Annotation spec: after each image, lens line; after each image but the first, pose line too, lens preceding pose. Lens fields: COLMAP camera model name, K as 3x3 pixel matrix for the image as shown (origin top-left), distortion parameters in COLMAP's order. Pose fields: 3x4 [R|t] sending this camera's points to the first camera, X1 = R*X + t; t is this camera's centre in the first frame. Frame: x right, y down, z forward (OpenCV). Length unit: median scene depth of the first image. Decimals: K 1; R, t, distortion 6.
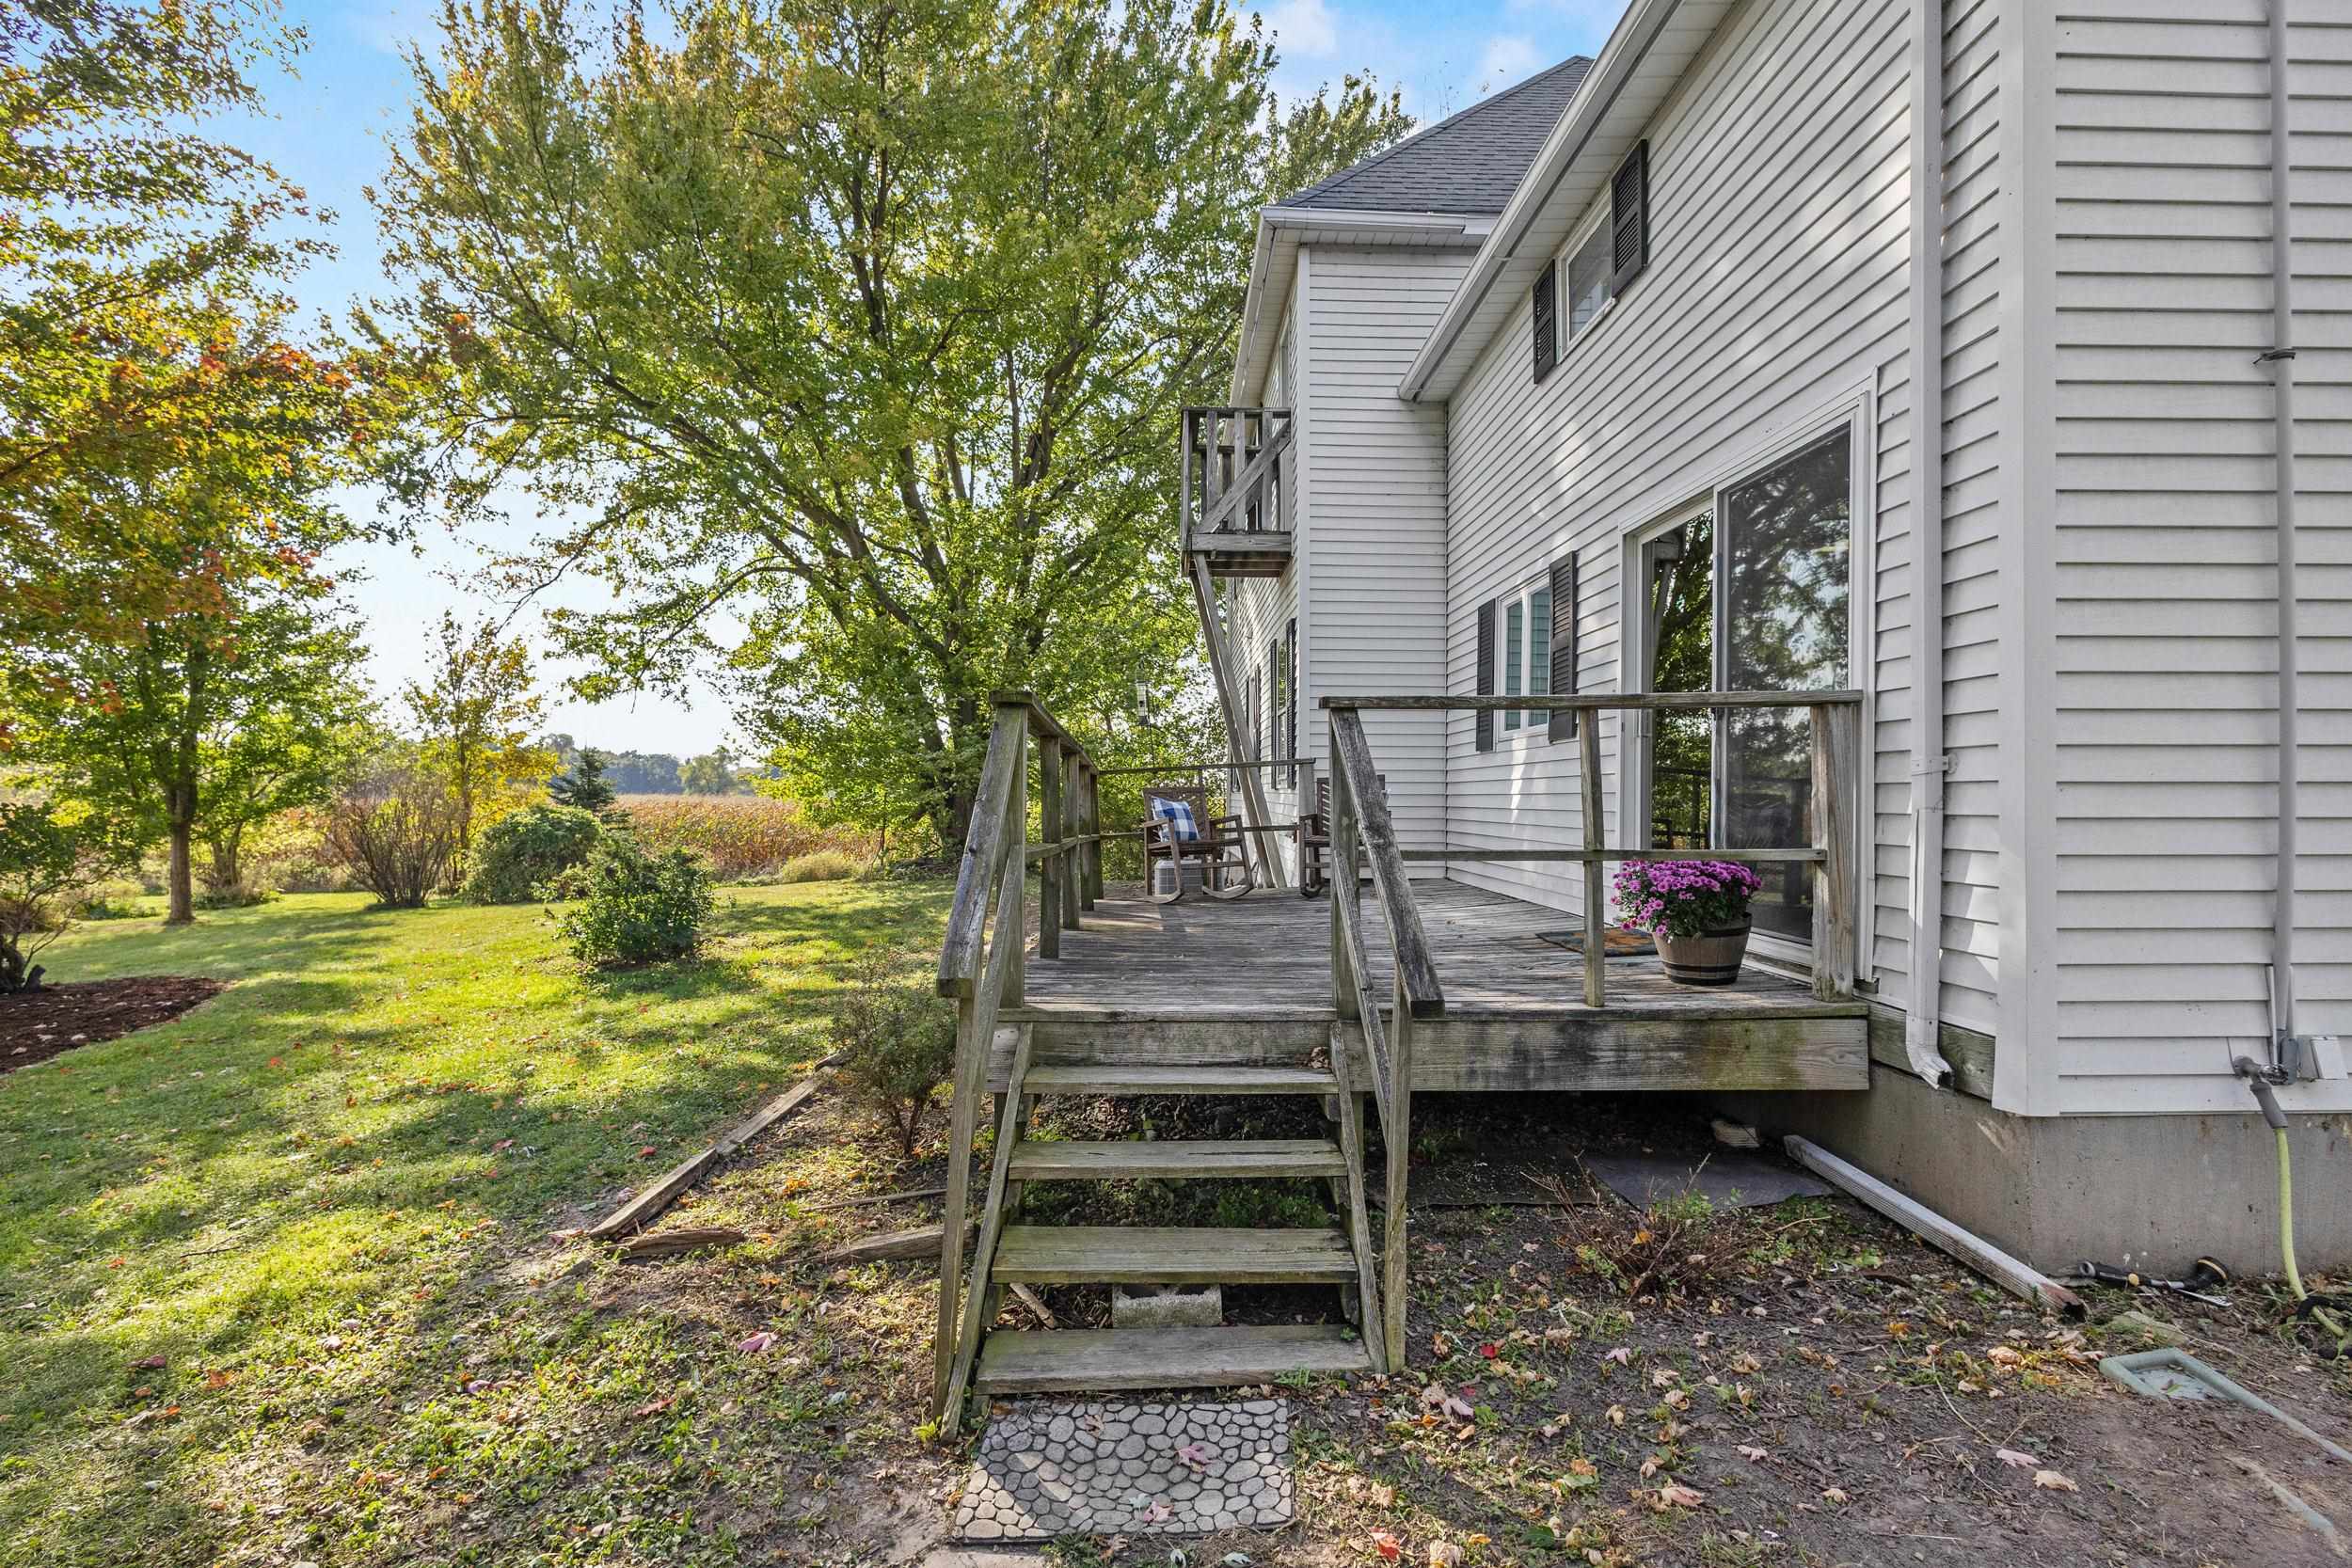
lens RADIAL K [[1095.9, 0, 1171.3], [0, 1095.9, 779.2], [0, 0, 1]] dist [0.008975, 0.000325]
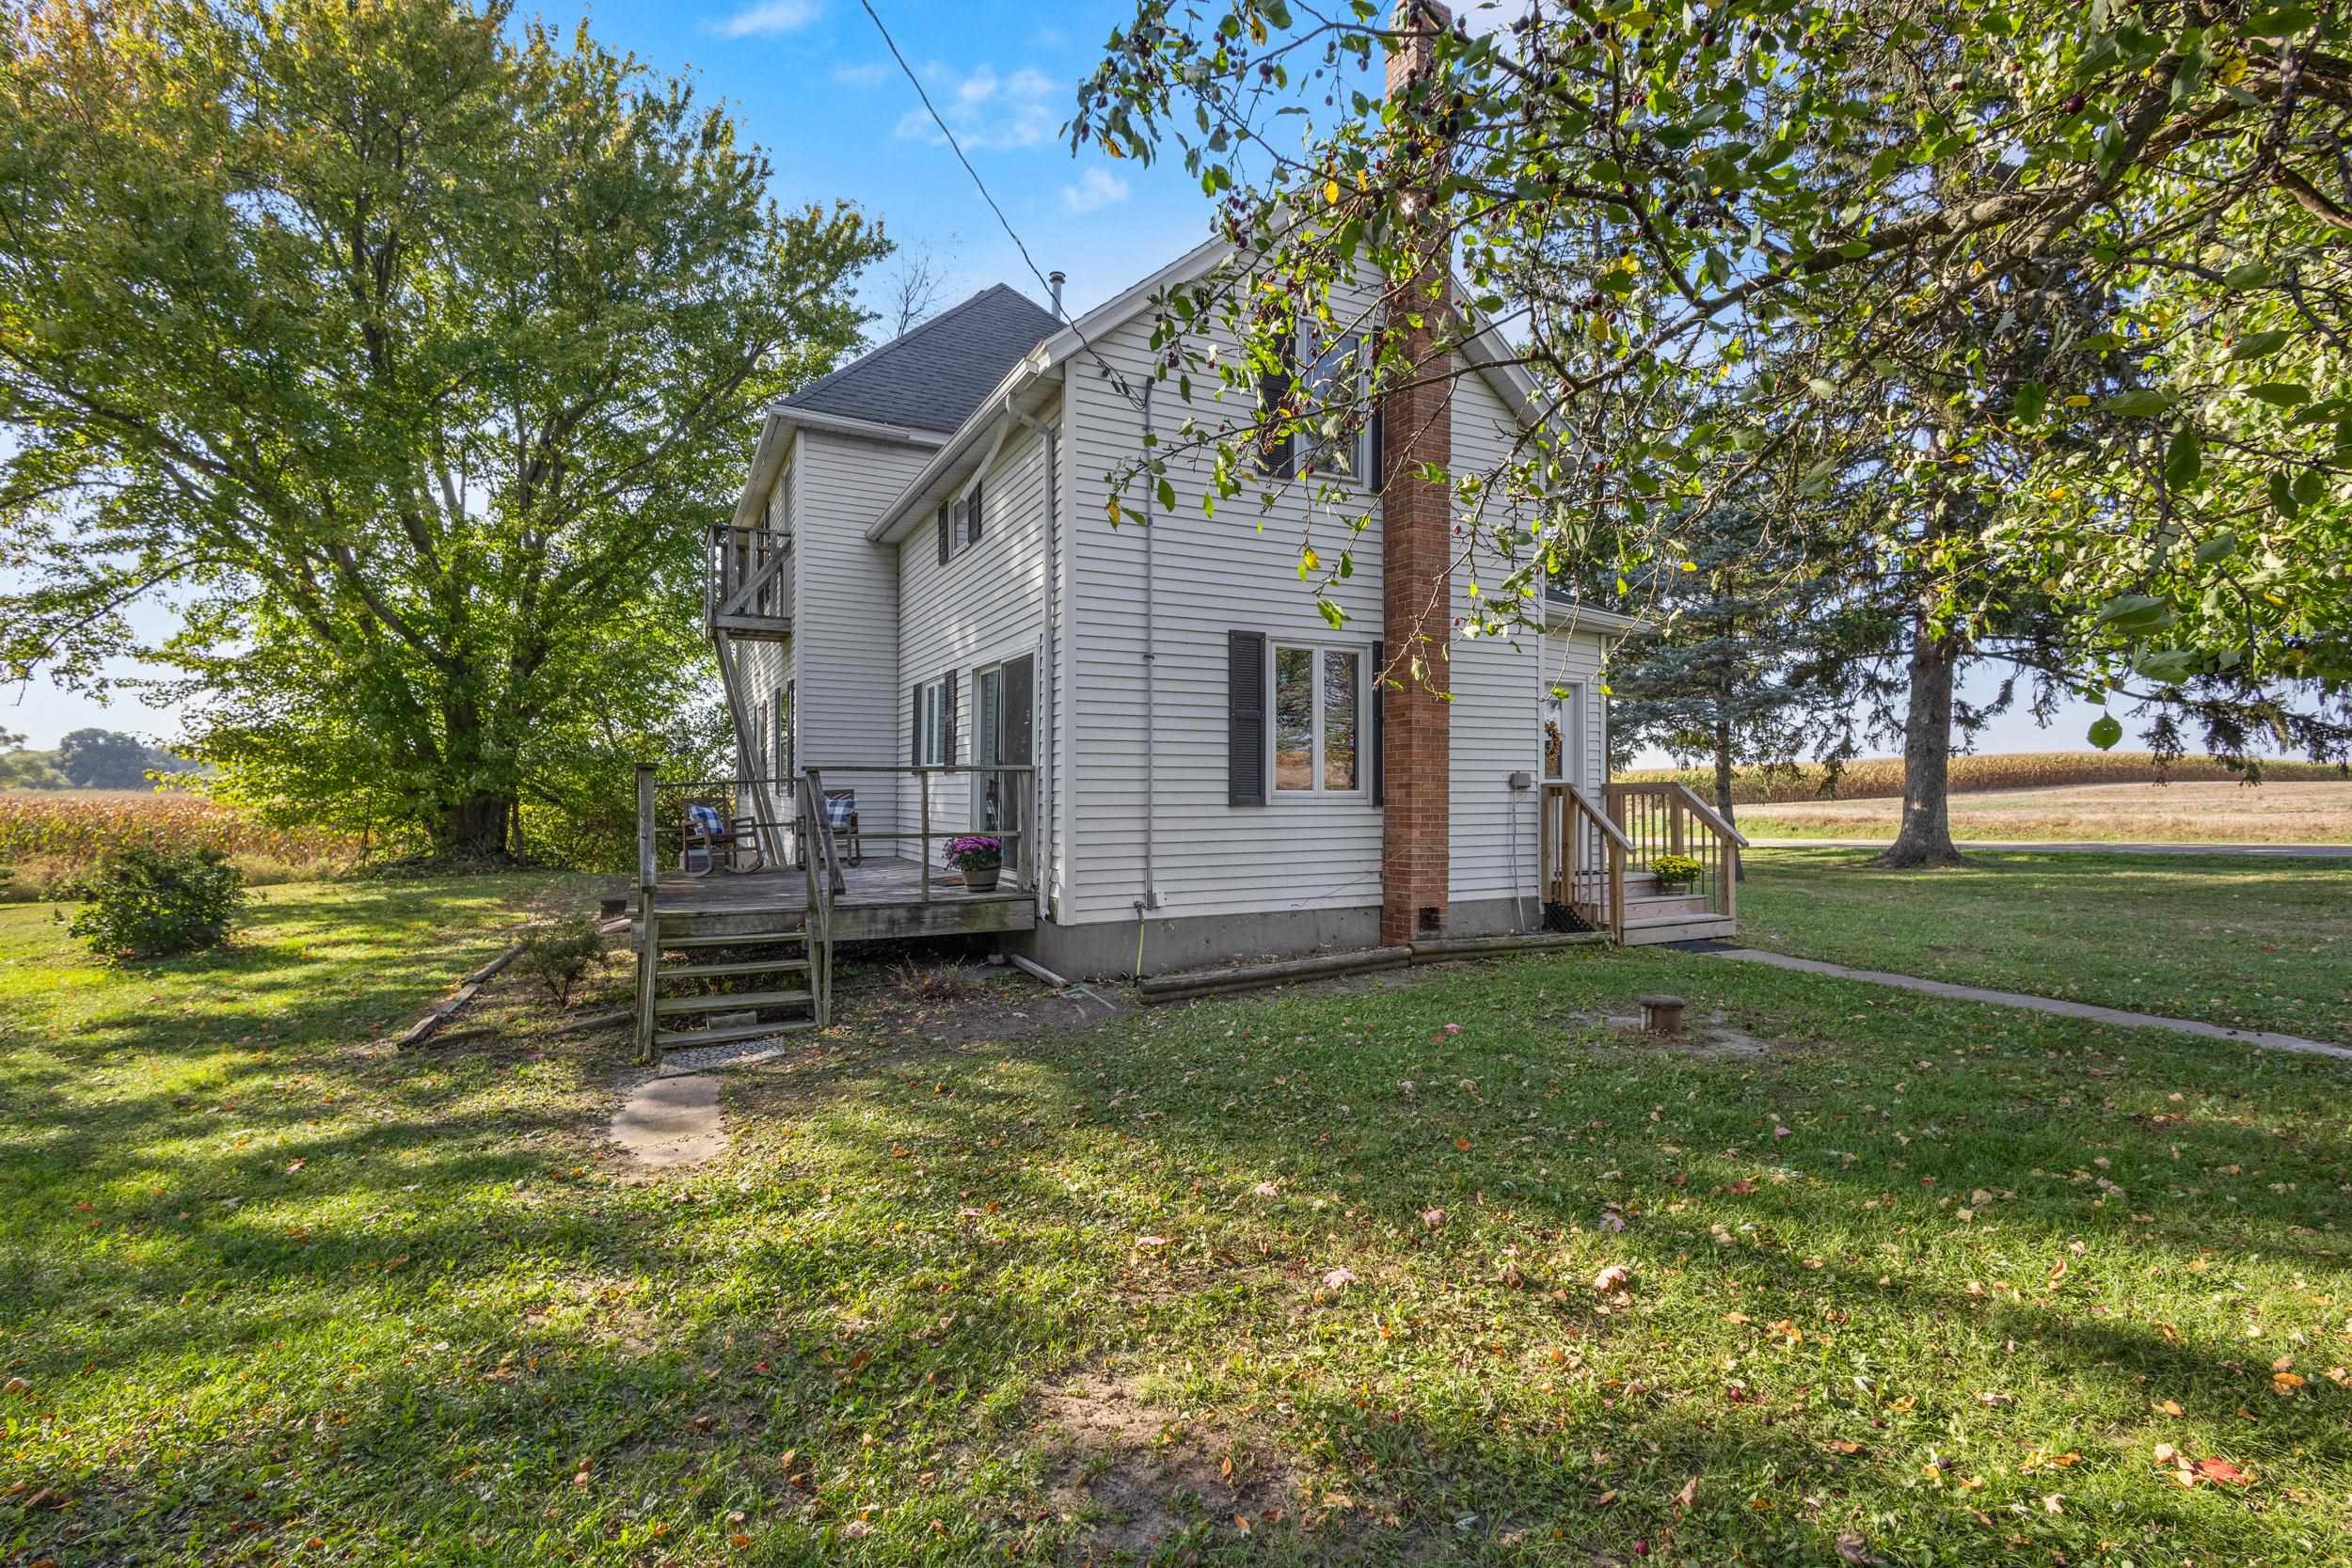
lens RADIAL K [[1095.9, 0, 1171.3], [0, 1095.9, 779.2], [0, 0, 1]] dist [0.008975, 0.000325]
pose [[0.904845, 0.002469, 0.425734, -0.053820], [-0.005670, 0.999964, 0.006250, -0.027611], [-0.425704, -0.008069, 0.904827, -0.540744]]
